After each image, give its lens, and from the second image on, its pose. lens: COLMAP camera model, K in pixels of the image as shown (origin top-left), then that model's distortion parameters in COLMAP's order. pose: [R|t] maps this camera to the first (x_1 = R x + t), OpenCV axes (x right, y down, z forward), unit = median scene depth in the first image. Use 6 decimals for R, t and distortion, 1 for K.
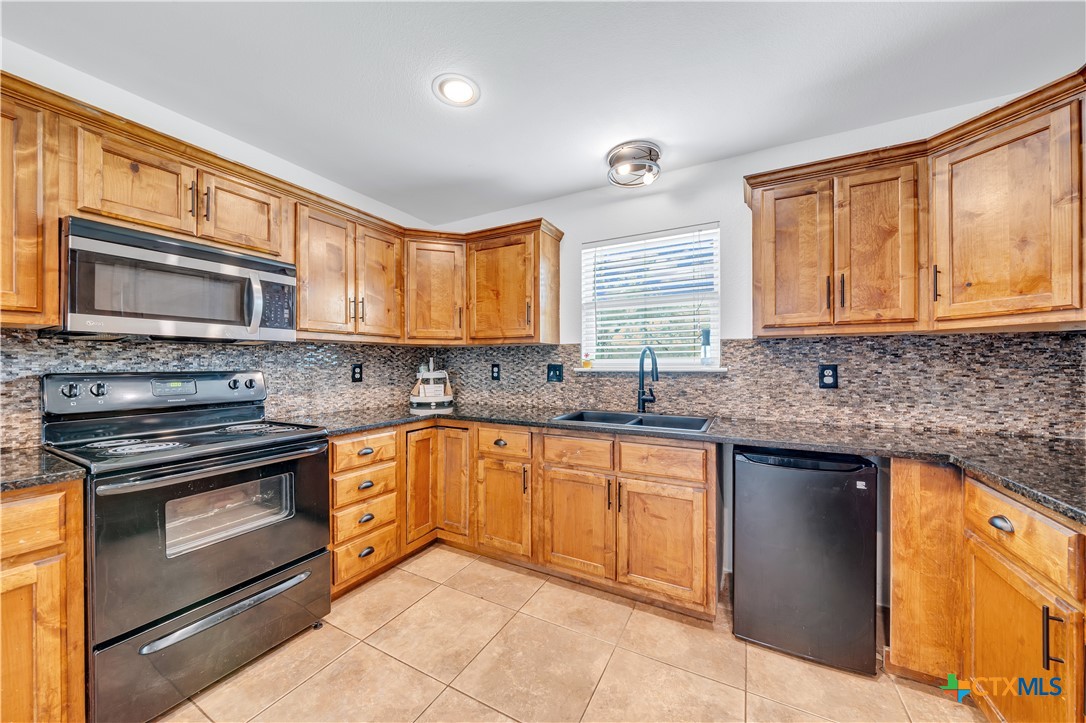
lens RADIAL K [[381.3, 0, 543.3], [0, 381.3, 362.9], [0, 0, 1]] dist [-0.009445, -0.000006]
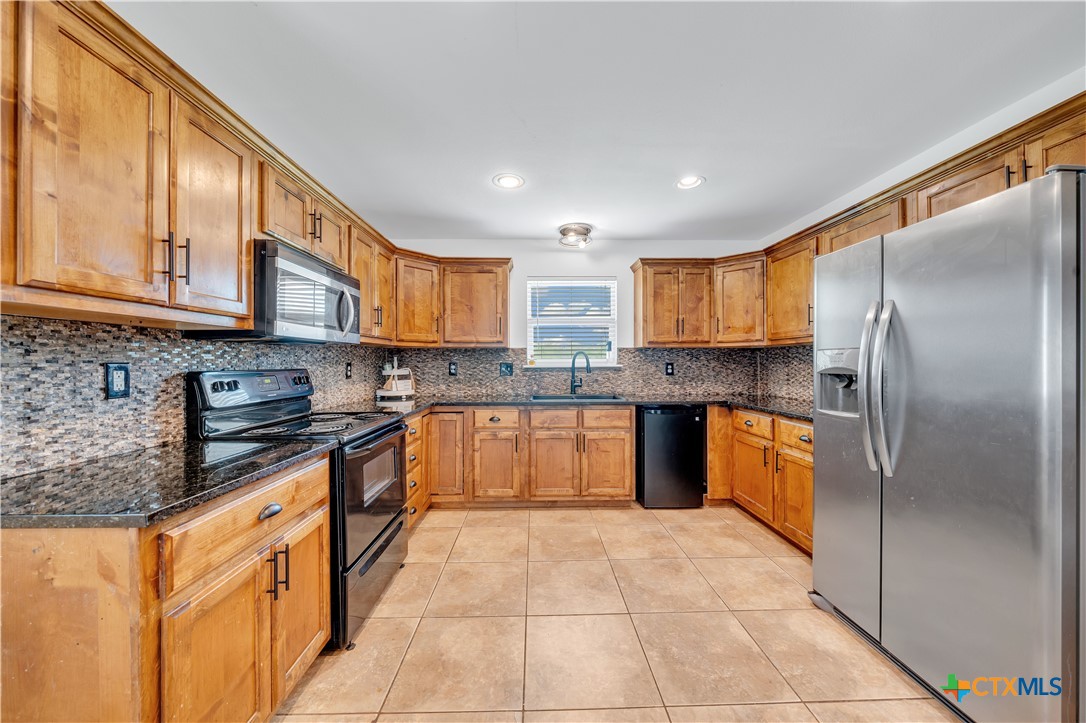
lens RADIAL K [[381.3, 0, 537.8], [0, 381.3, 360.9], [0, 0, 1]] dist [-0.009445, -0.000006]
pose [[0.871183, 0.001476, 0.490955, -0.742094], [-0.000644, 0.999998, -0.001865, -0.000248], [-0.490957, 0.001308, 0.871183, -0.320212]]
